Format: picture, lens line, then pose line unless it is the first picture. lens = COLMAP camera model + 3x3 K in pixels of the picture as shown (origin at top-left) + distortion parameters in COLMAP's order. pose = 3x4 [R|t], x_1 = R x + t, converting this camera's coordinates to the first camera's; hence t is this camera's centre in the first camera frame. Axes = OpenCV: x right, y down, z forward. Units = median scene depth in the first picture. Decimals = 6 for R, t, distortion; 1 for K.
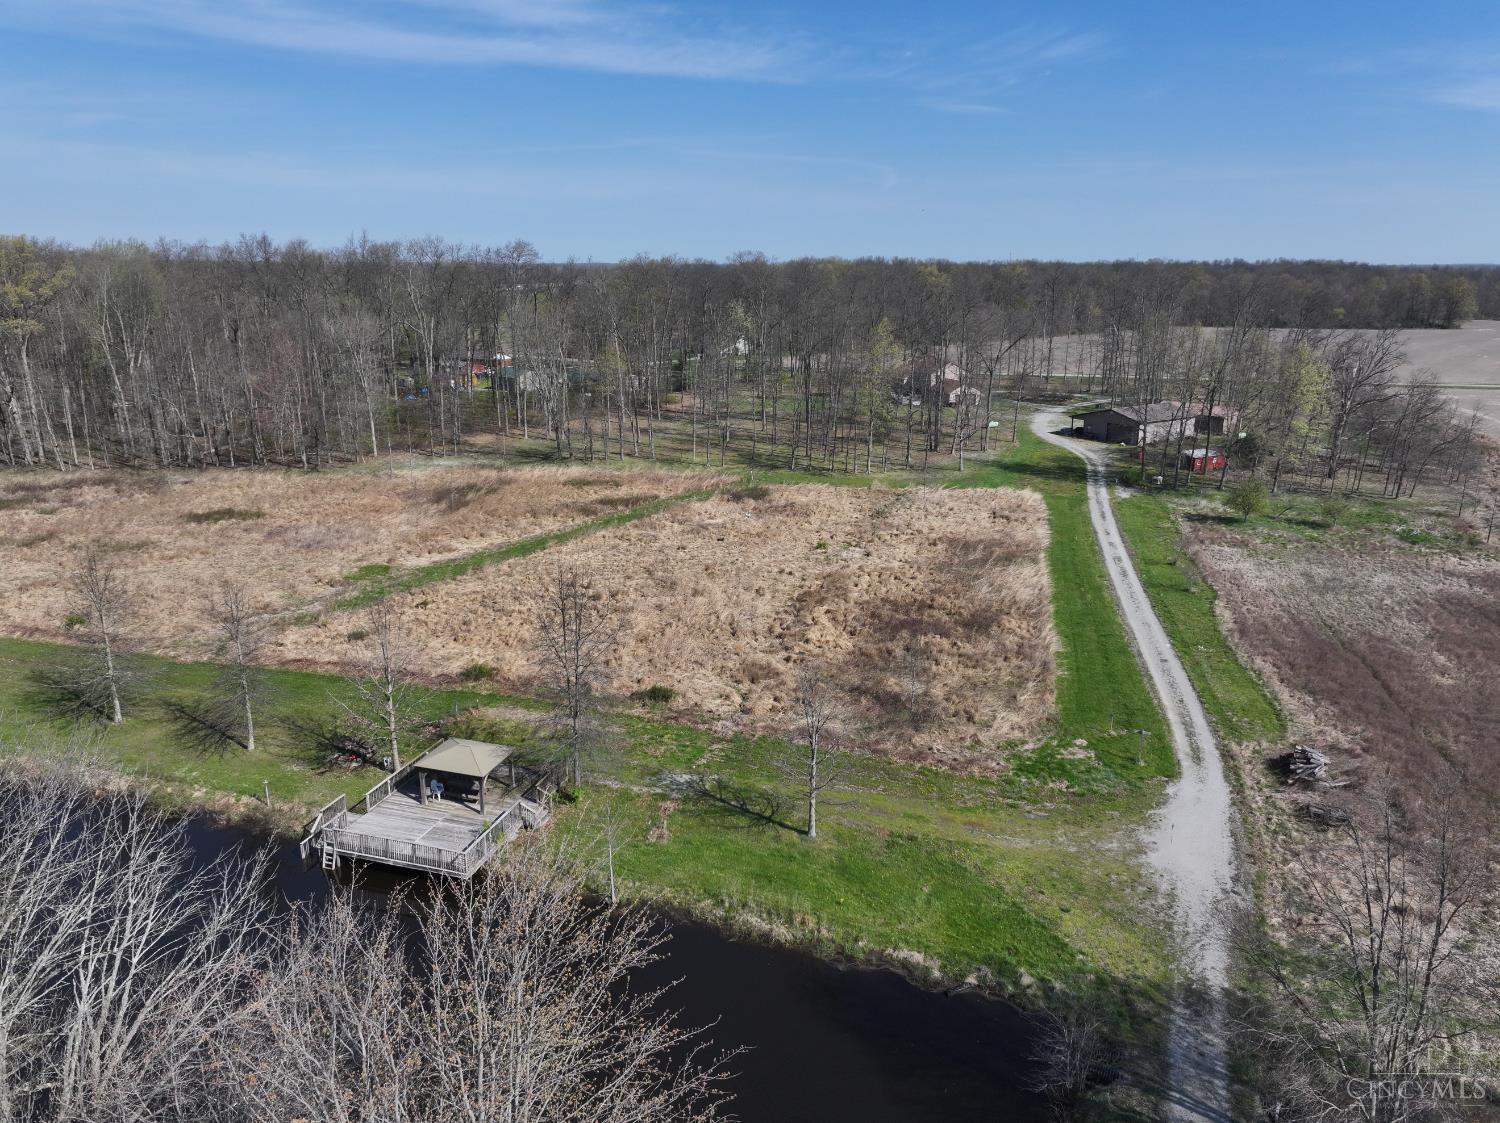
lens RADIAL K [[1026.4, 0, 754.5], [0, 1026.4, 561.7], [0, 0, 1]] dist [0.006846, 0.004135]
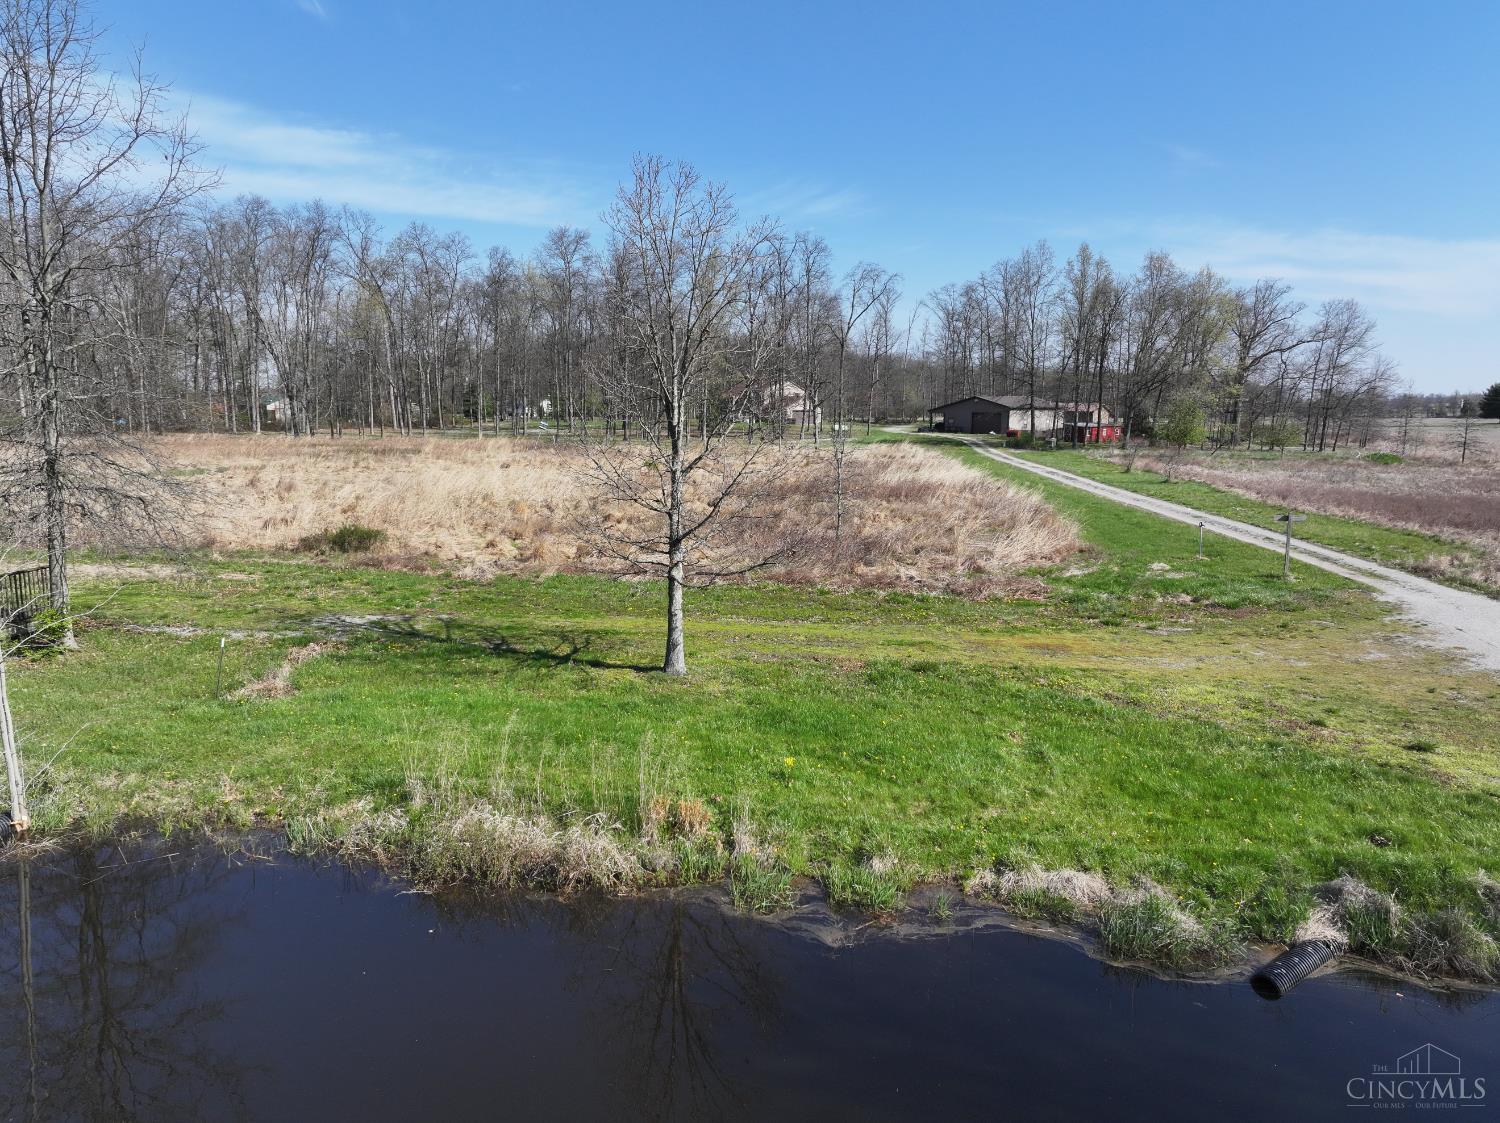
lens RADIAL K [[1026.4, 0, 754.5], [0, 1026.4, 561.7], [0, 0, 1]] dist [0.006846, 0.004135]
pose [[0.983614, -0.015462, 0.179625, 0.017995], [0.038759, 0.991155, -0.126925, 0.314241], [-0.176073, 0.131807, 0.975513, 0.694807]]
